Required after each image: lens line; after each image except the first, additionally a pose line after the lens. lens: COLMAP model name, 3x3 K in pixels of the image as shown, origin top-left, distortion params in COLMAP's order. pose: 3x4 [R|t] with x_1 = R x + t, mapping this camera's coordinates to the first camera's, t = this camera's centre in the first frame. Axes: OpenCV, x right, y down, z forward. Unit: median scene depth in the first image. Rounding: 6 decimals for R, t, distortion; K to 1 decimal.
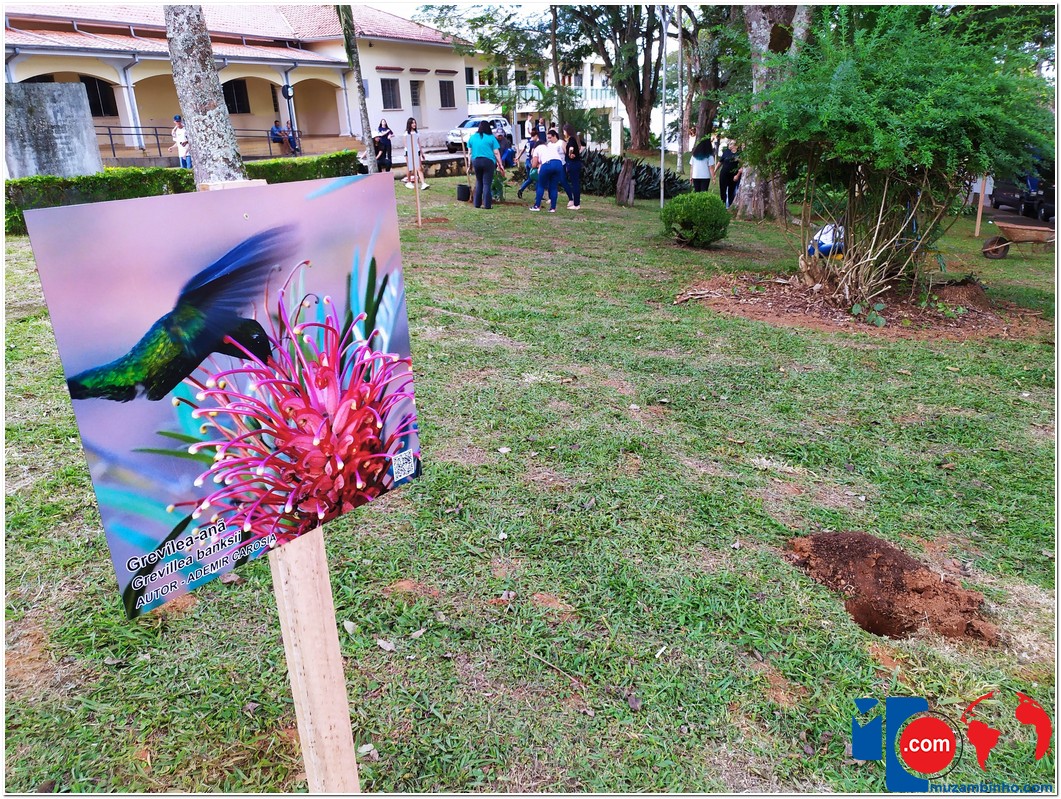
lens RADIAL K [[754.1, 0, 530.5], [0, 754.1, 399.5], [0, 0, 1]] dist [0.029668, -0.033711]
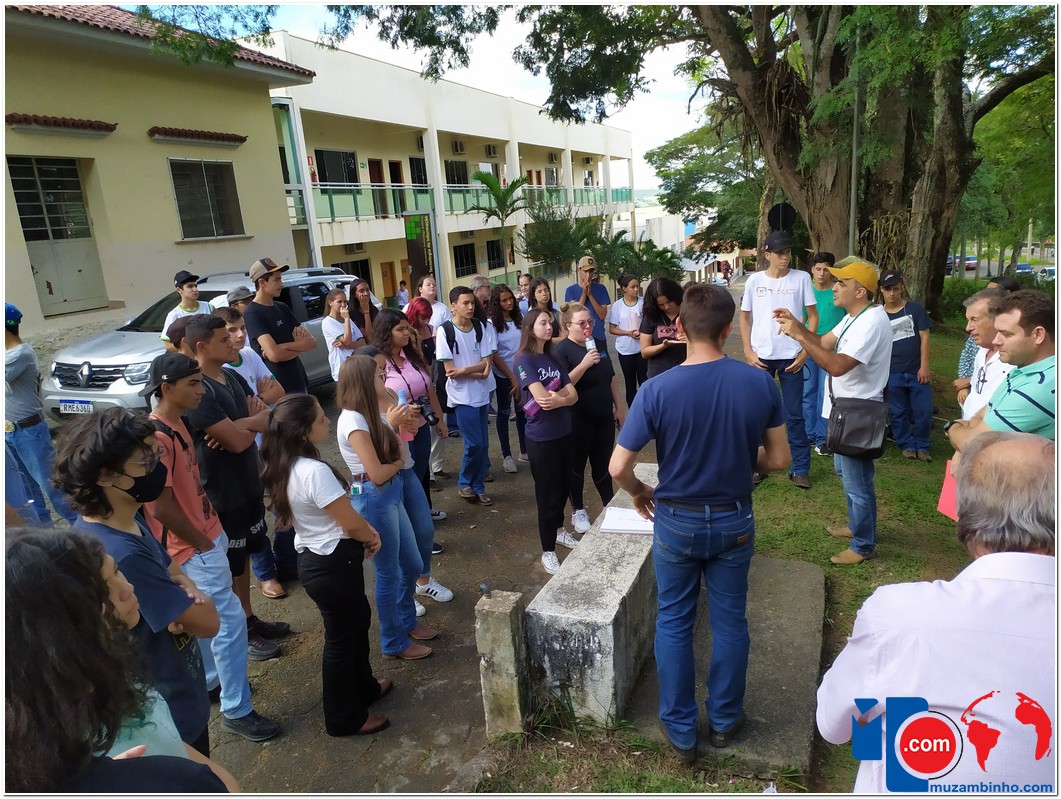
lens RADIAL K [[754.1, 0, 530.5], [0, 754.1, 399.5], [0, 0, 1]] dist [0.029668, -0.033711]
pose [[0.998091, -0.042855, 0.044482, 0.019272], [0.048271, 0.990487, -0.128865, -0.354155], [-0.038537, 0.130766, 0.990664, 0.899126]]
